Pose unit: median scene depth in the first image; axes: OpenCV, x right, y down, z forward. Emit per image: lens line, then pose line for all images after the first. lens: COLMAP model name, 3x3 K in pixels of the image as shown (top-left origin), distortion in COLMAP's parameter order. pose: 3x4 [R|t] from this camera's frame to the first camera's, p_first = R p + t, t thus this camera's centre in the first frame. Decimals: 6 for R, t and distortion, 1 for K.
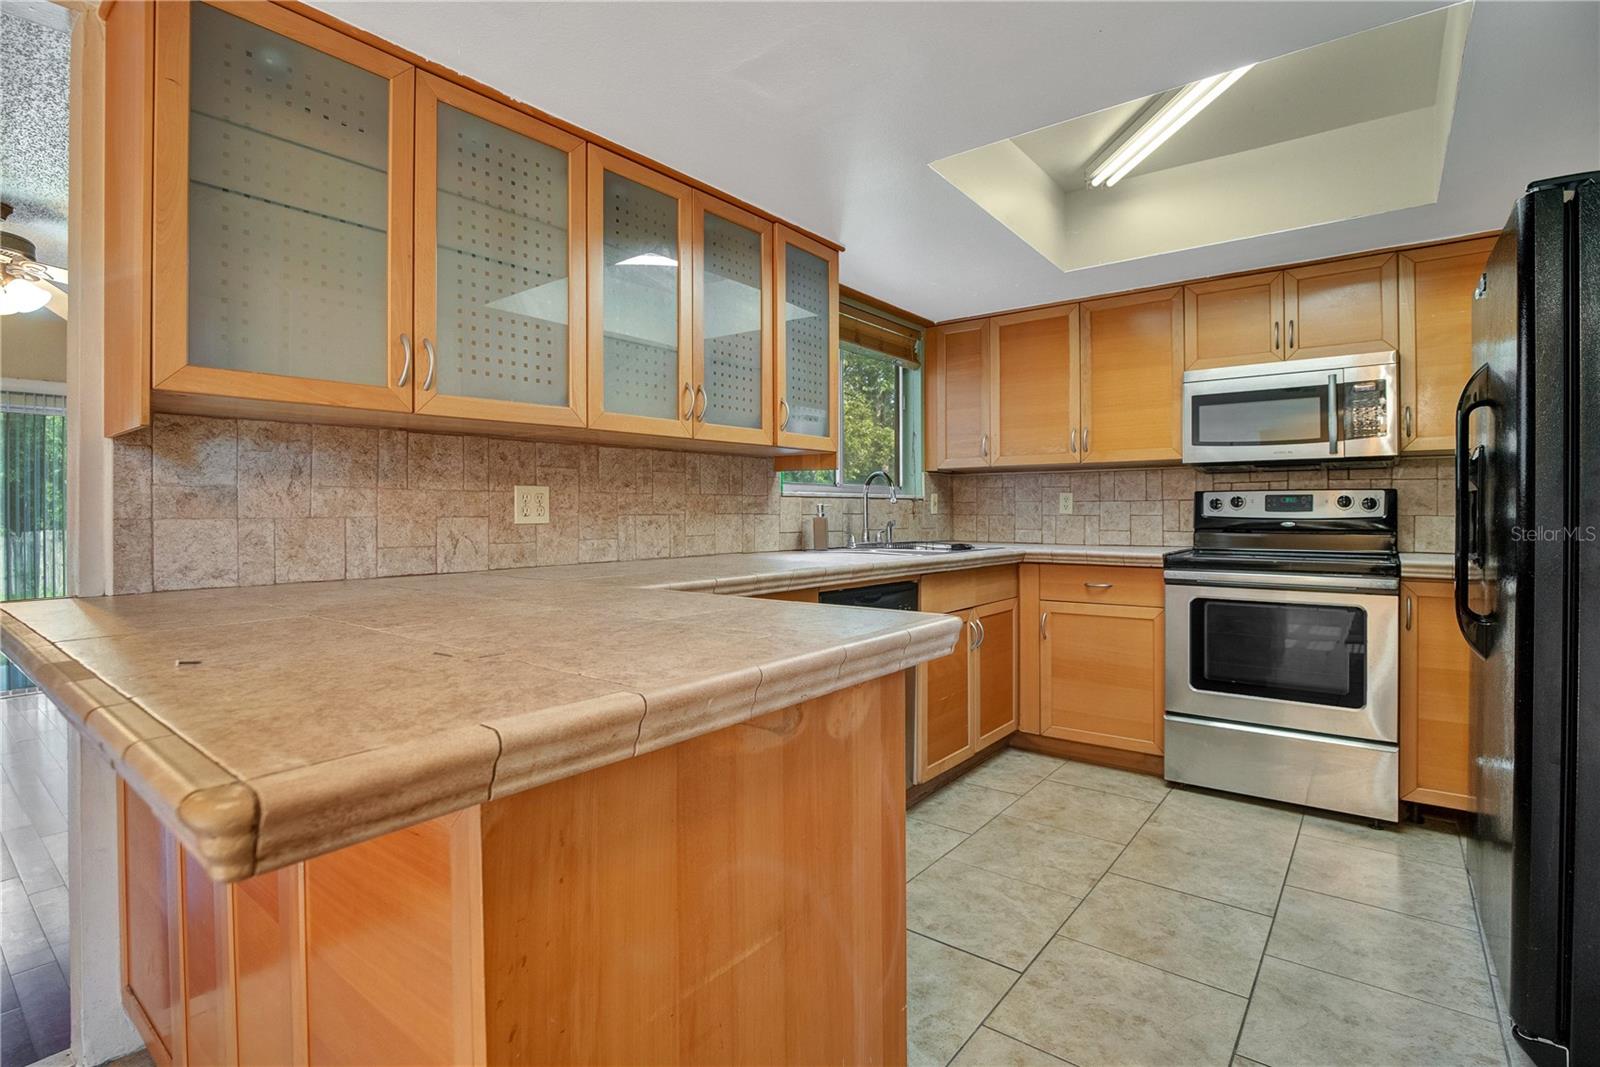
lens RADIAL K [[758.6, 0, 790.6], [0, 758.6, 518.7], [0, 0, 1]] dist [-0.017966, 0.000149]
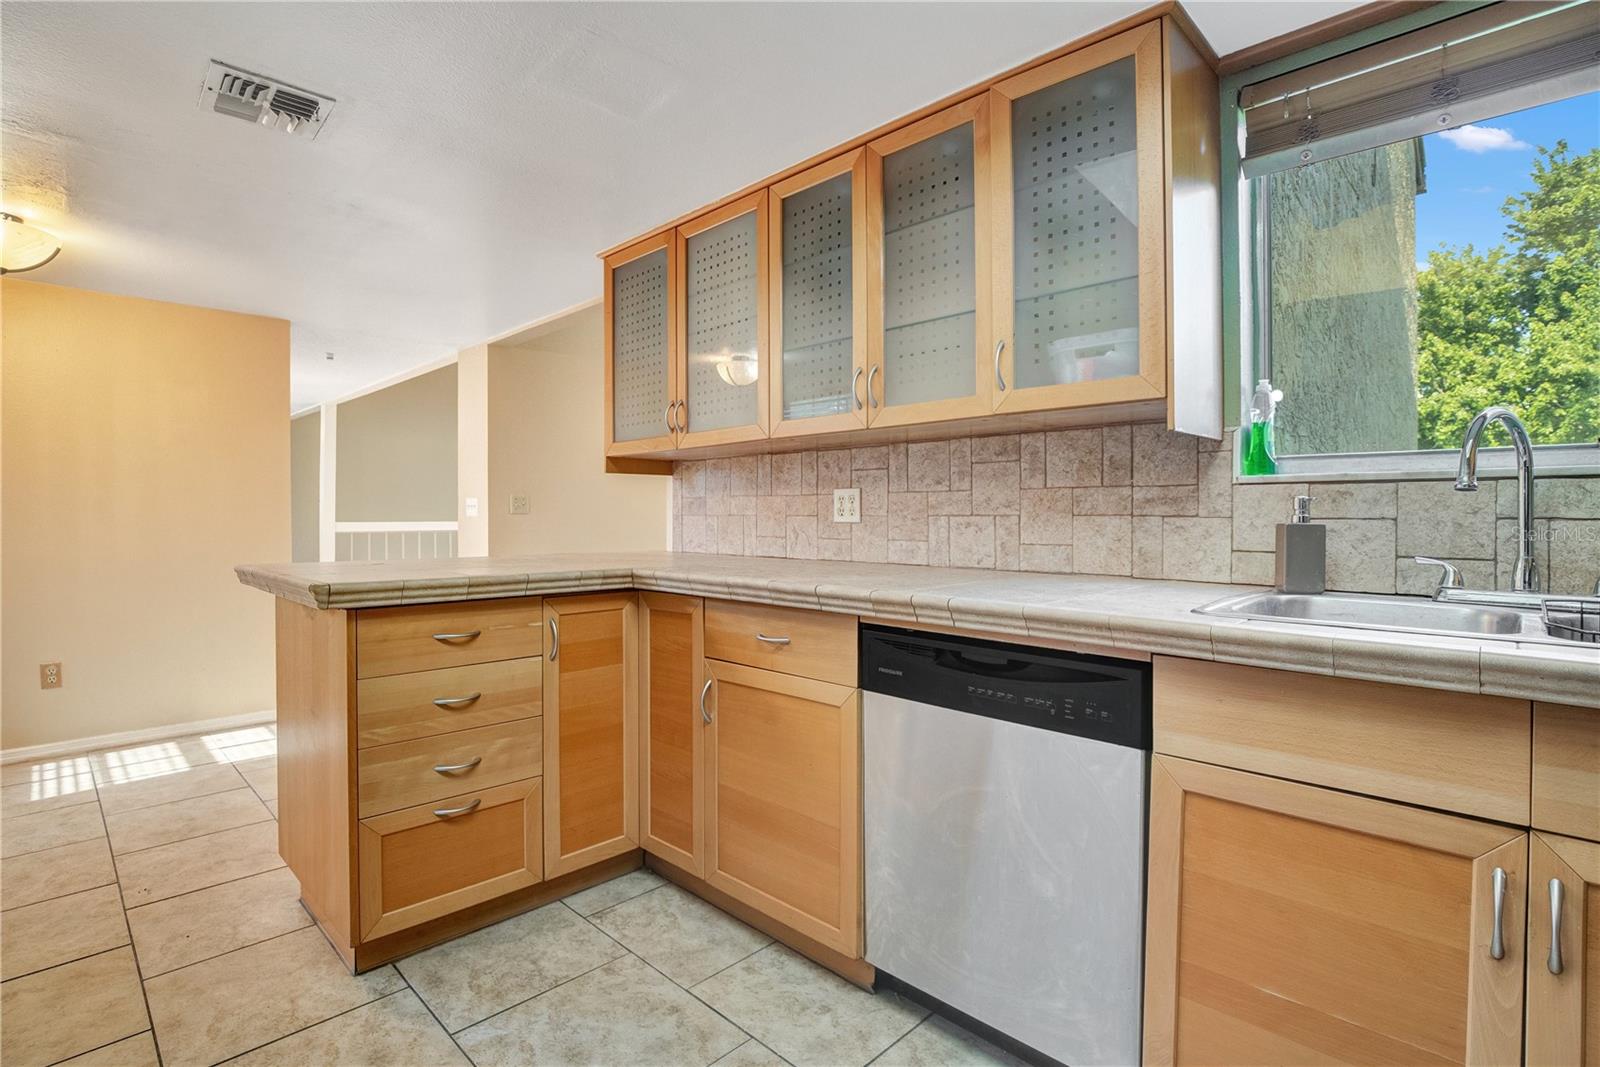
lens RADIAL K [[758.6, 0, 801.1], [0, 758.6, 524.0], [0, 0, 1]] dist [-0.017966, 0.000149]
pose [[-0.073902, 0.017386, -0.997114, 0.617470], [-0.009103, 0.999795, 0.018108, -0.008577], [0.997224, 0.010415, -0.073728, 0.805929]]
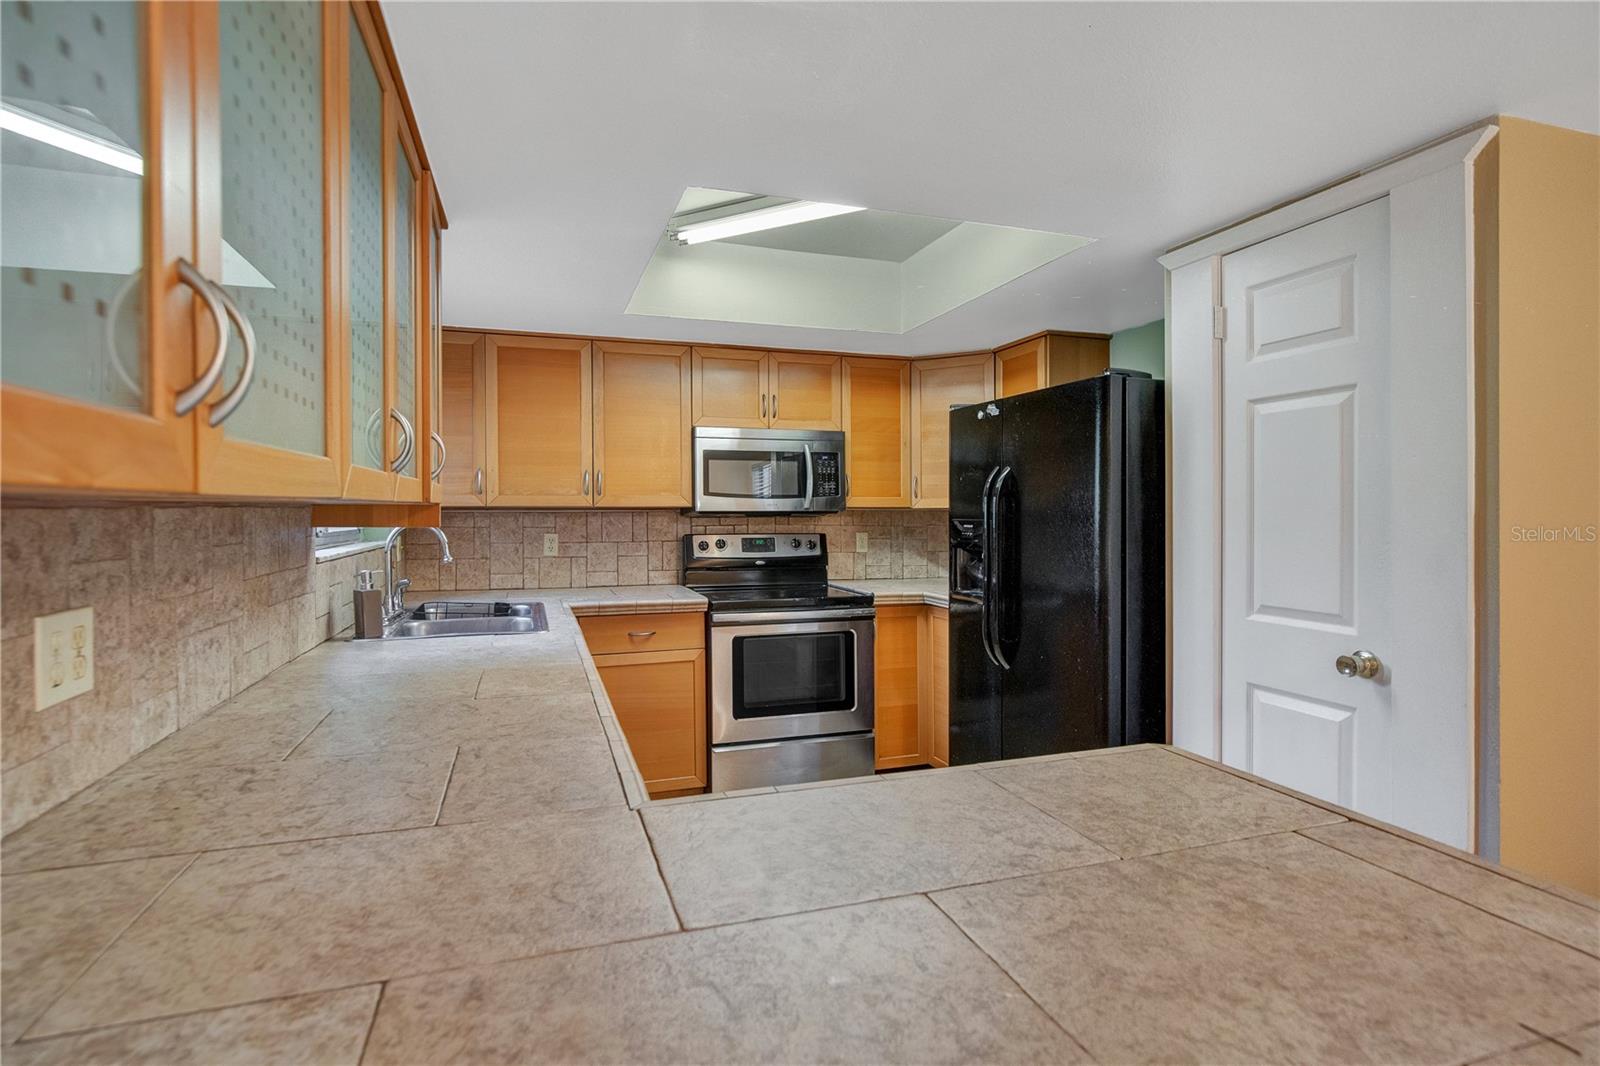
lens RADIAL K [[758.6, 0, 749.3], [0, 758.6, 519.3], [0, 0, 1]] dist [-0.017966, 0.000149]
pose [[0.576456, -0.010268, 0.817064, -0.367315], [0.011734, 0.999922, 0.004287, -0.073728], [-0.817044, 0.007116, 0.576531, 0.349608]]
